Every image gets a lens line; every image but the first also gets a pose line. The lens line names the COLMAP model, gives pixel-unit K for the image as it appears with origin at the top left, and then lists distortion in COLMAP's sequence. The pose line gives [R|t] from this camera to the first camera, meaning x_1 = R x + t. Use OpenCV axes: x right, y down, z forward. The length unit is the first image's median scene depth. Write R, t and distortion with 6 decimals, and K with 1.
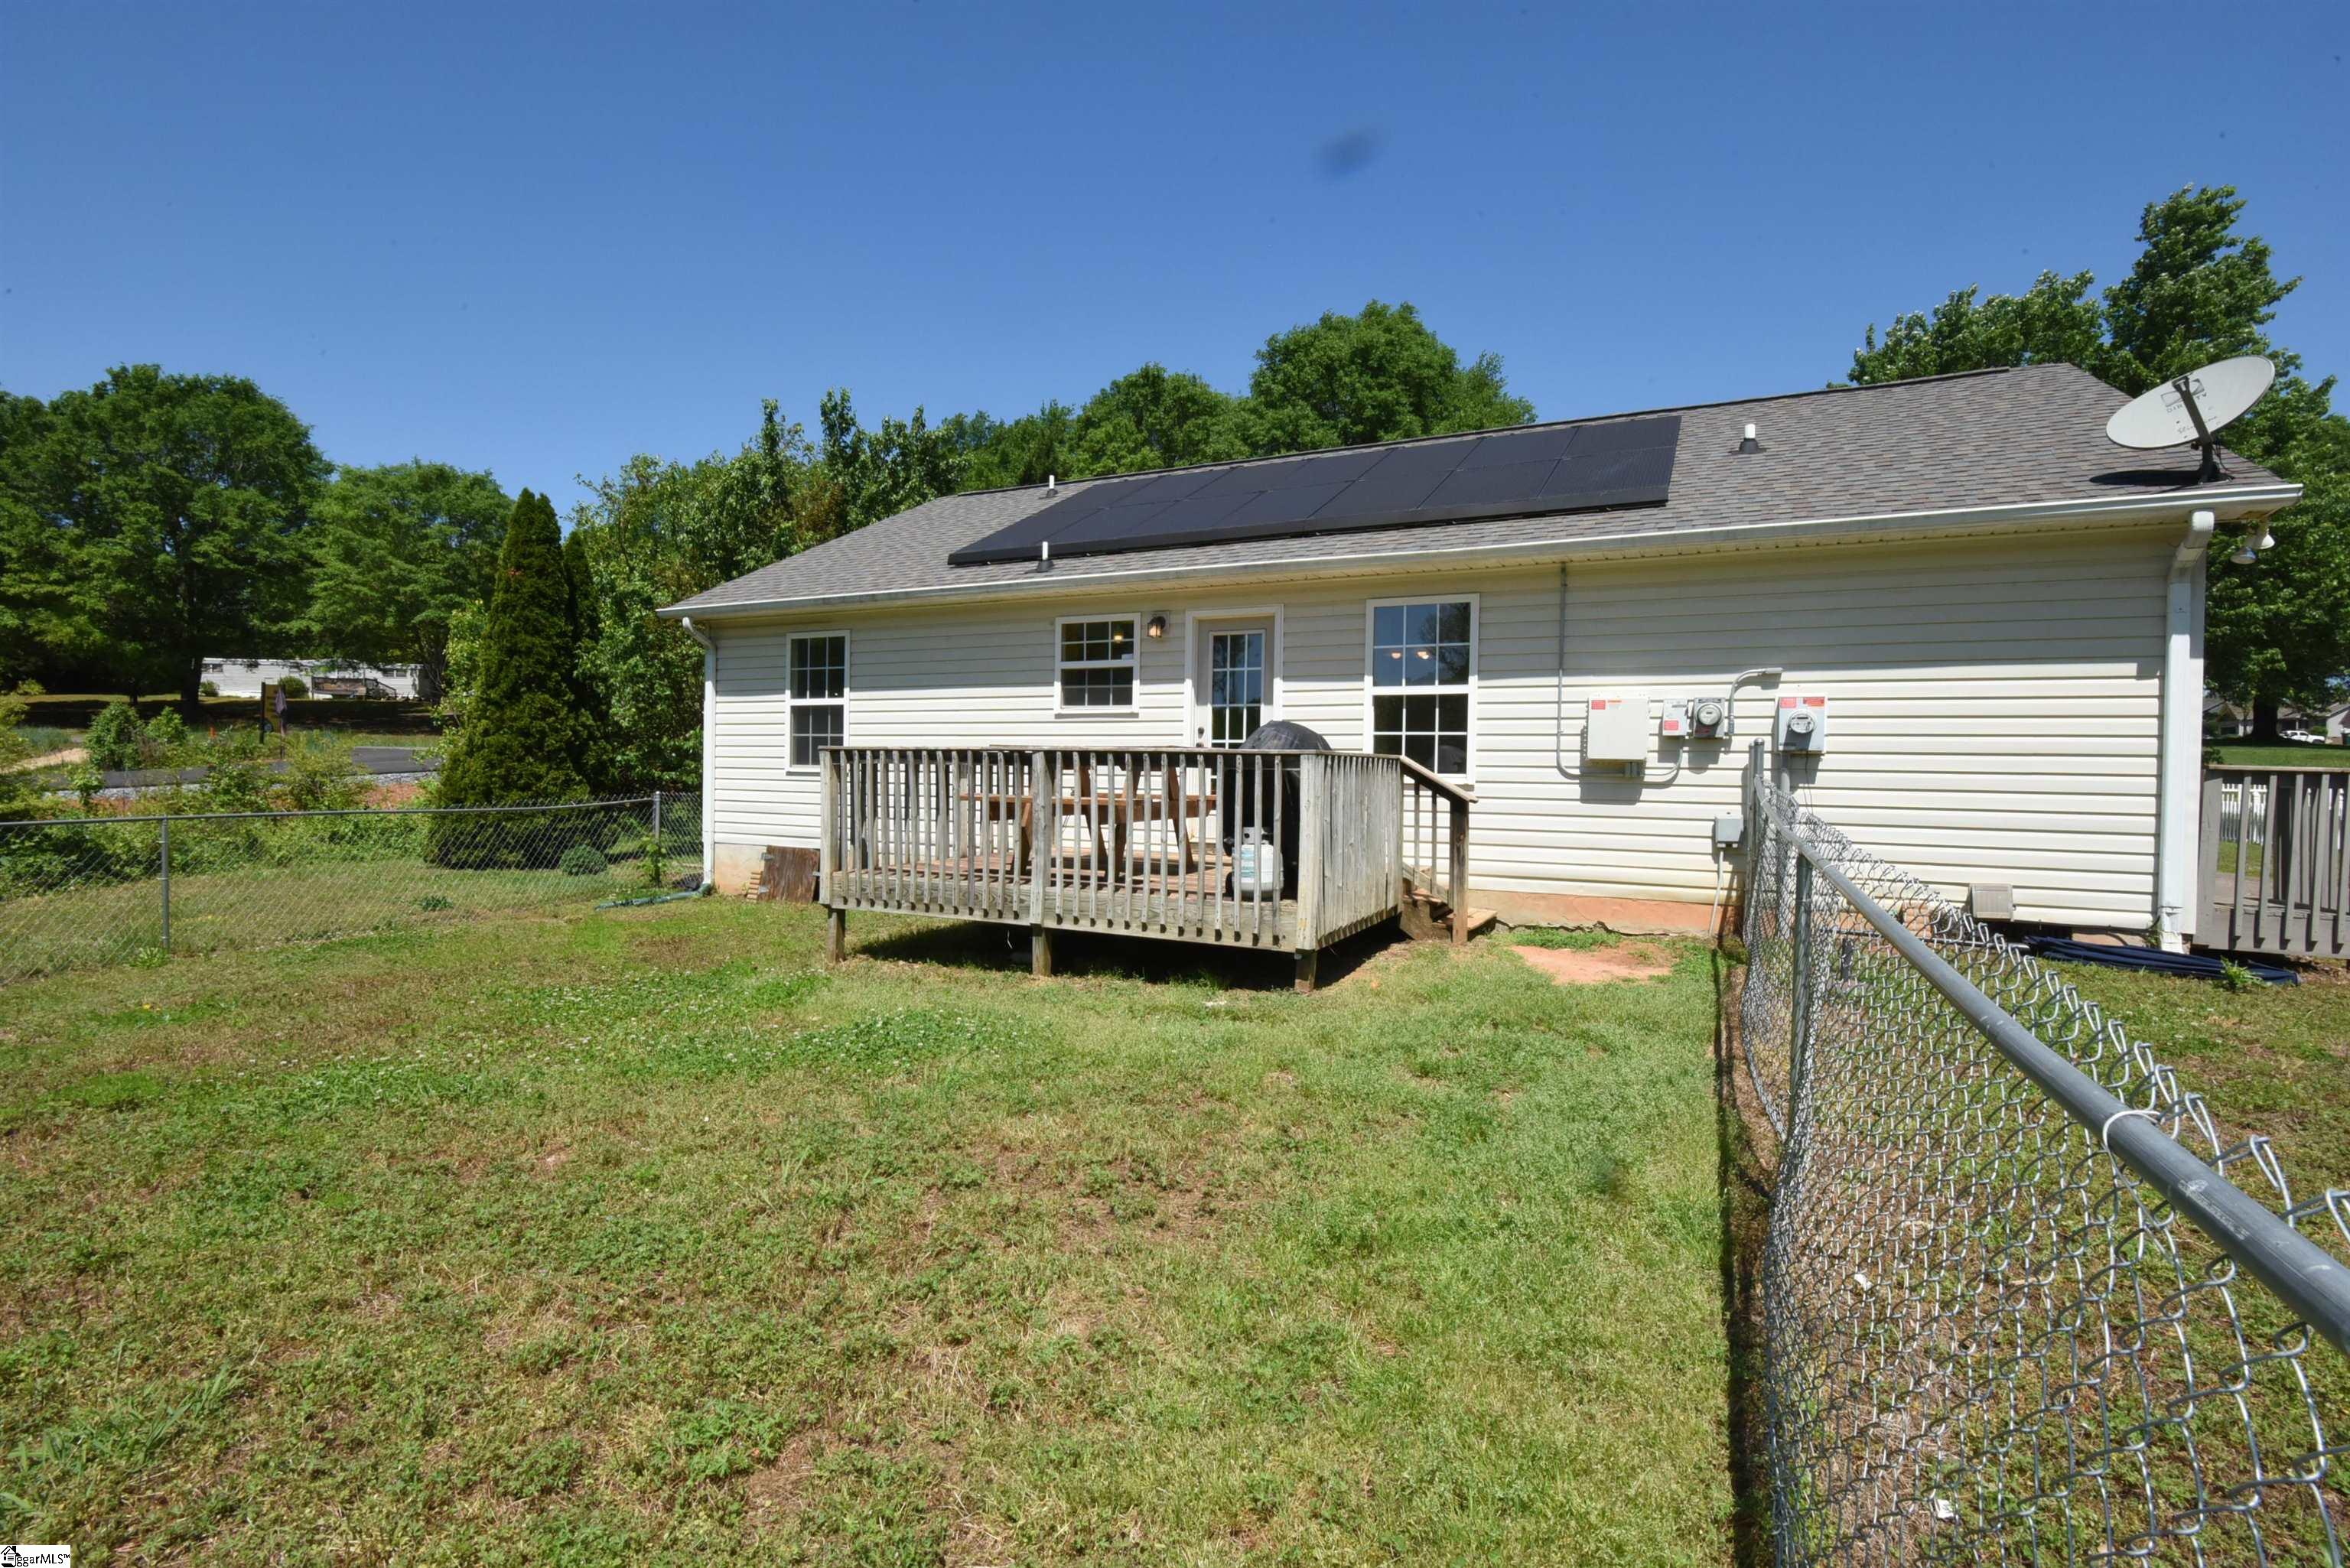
lens RADIAL K [[1101.2, 0, 1181.3], [0, 1101.2, 779.9], [0, 0, 1]] dist [-0.018727, -0.001192]
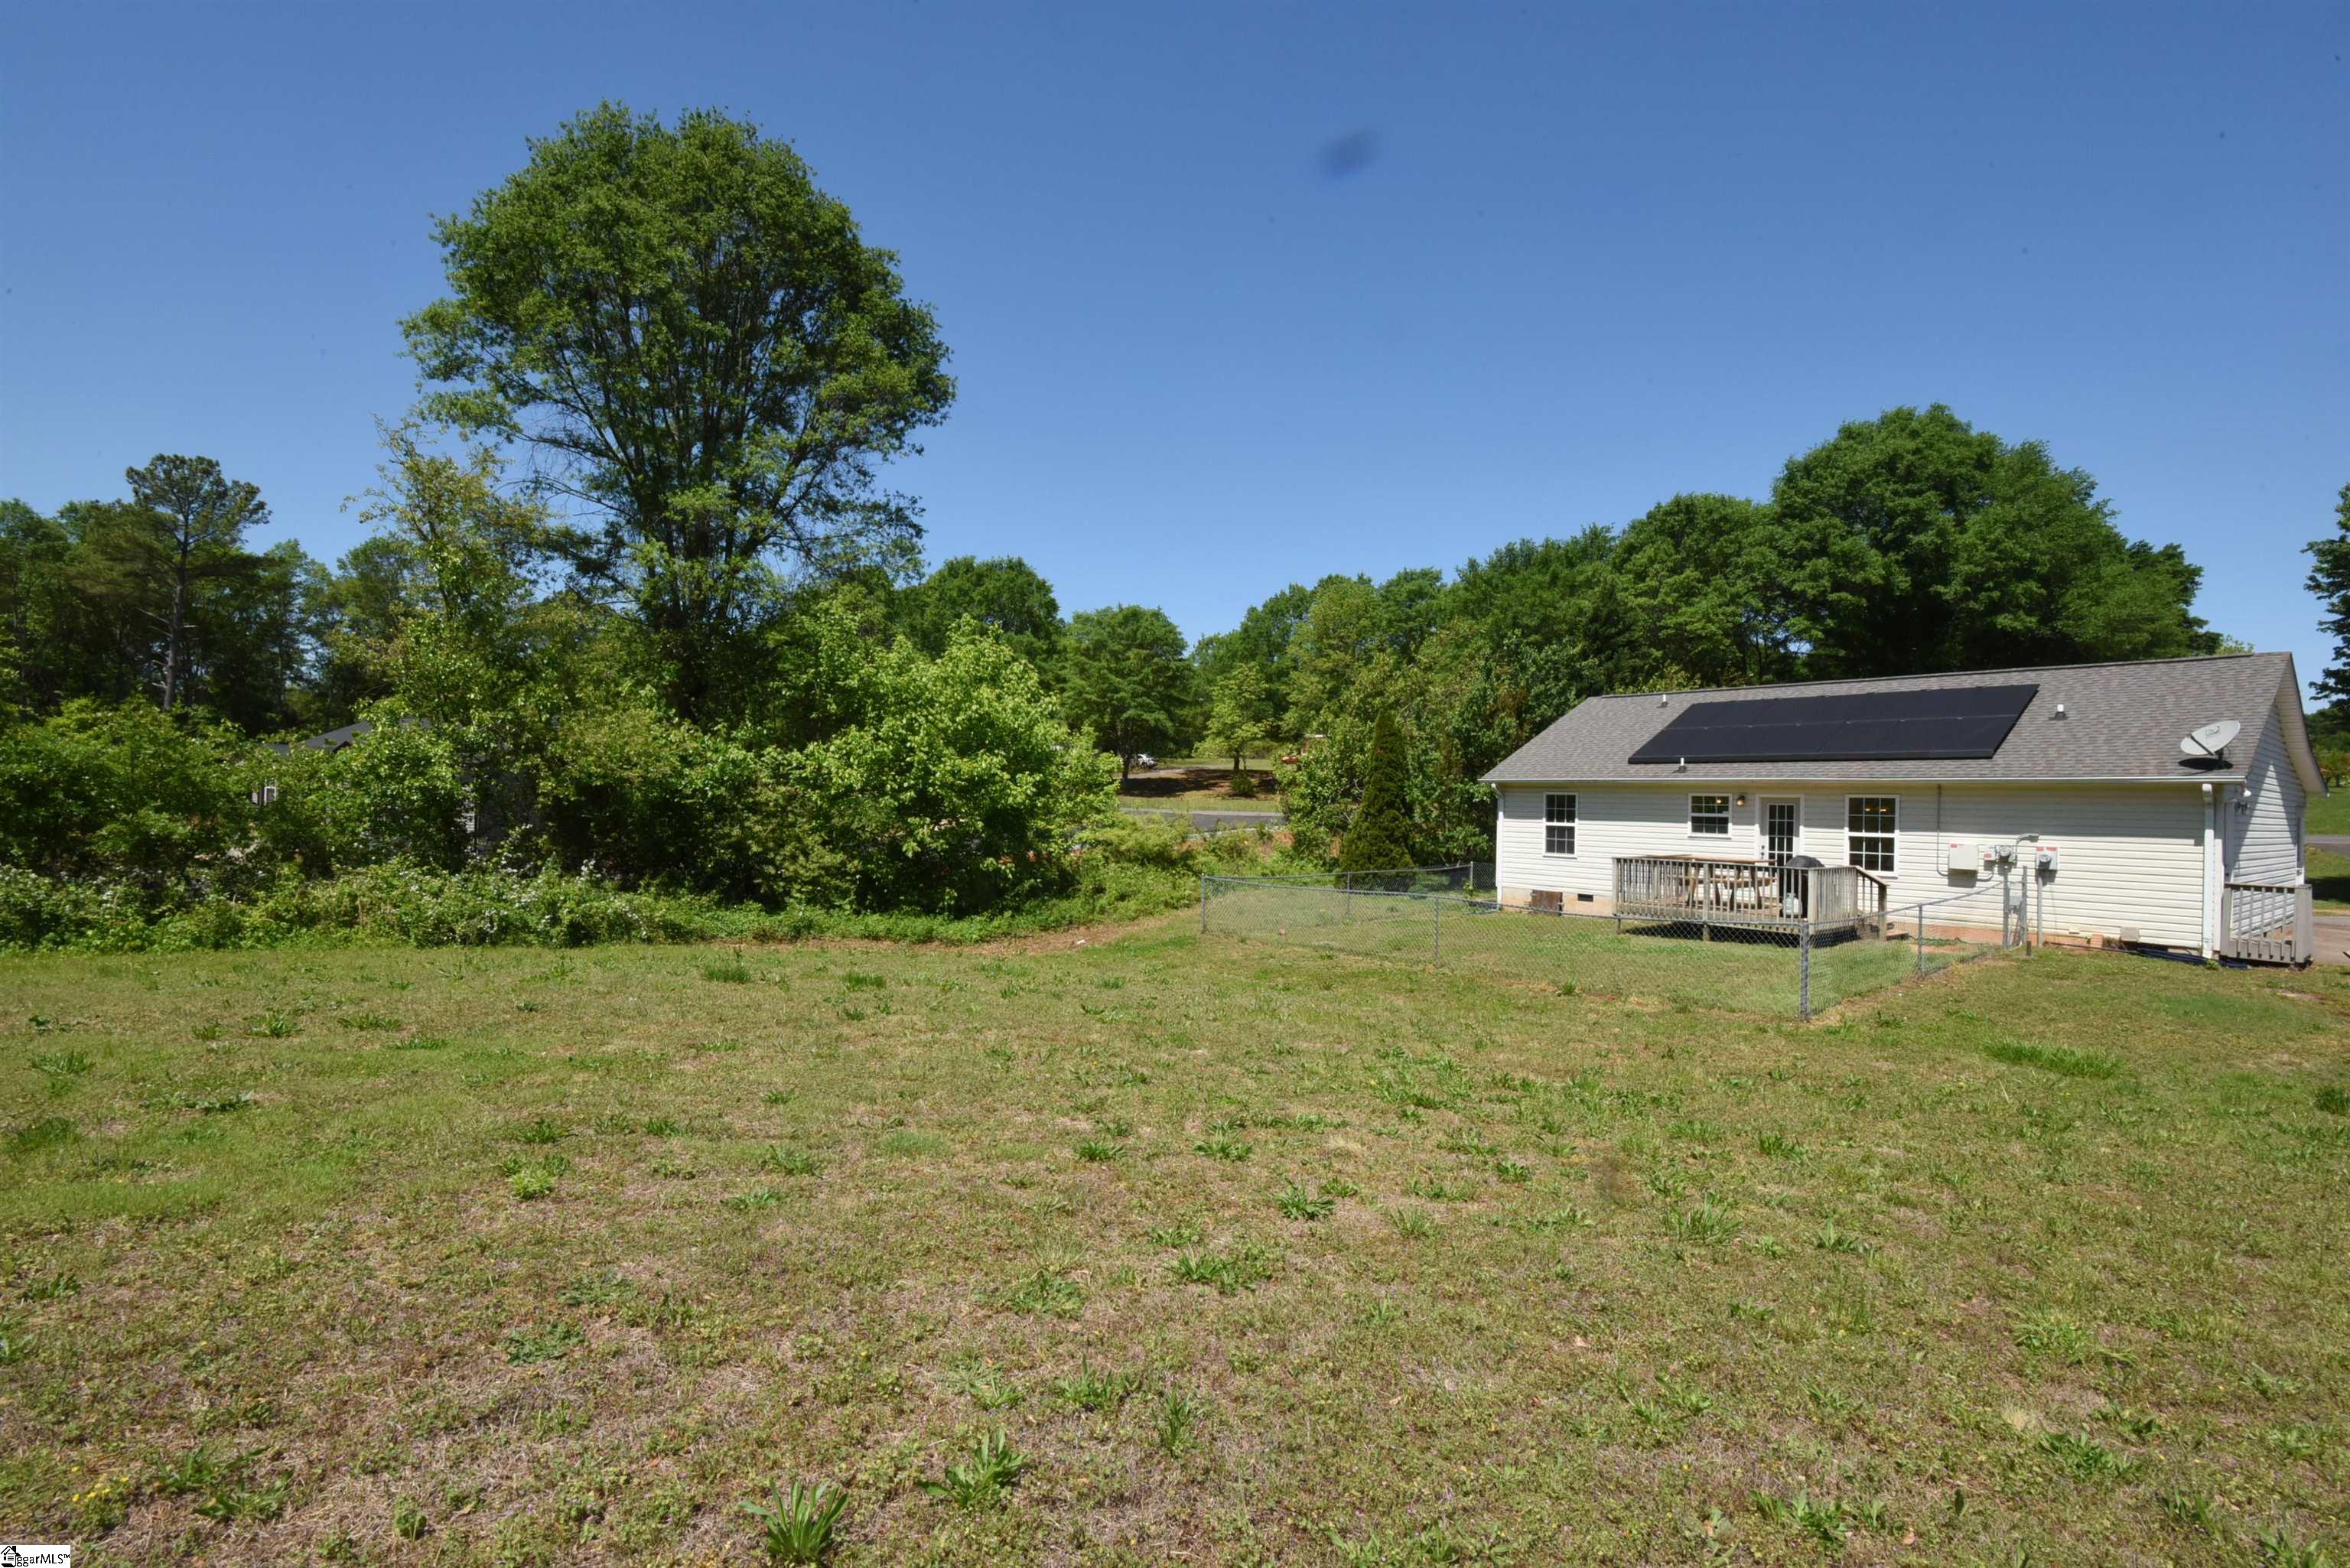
lens RADIAL K [[1101.2, 0, 1162.2], [0, 1101.2, 771.5], [0, 0, 1]] dist [-0.018727, -0.001192]
pose [[0.900182, -0.007371, -0.435452, -0.106137], [-0.010363, 0.999211, -0.038337, -0.094916], [0.435391, 0.039023, 0.899395, -1.471856]]
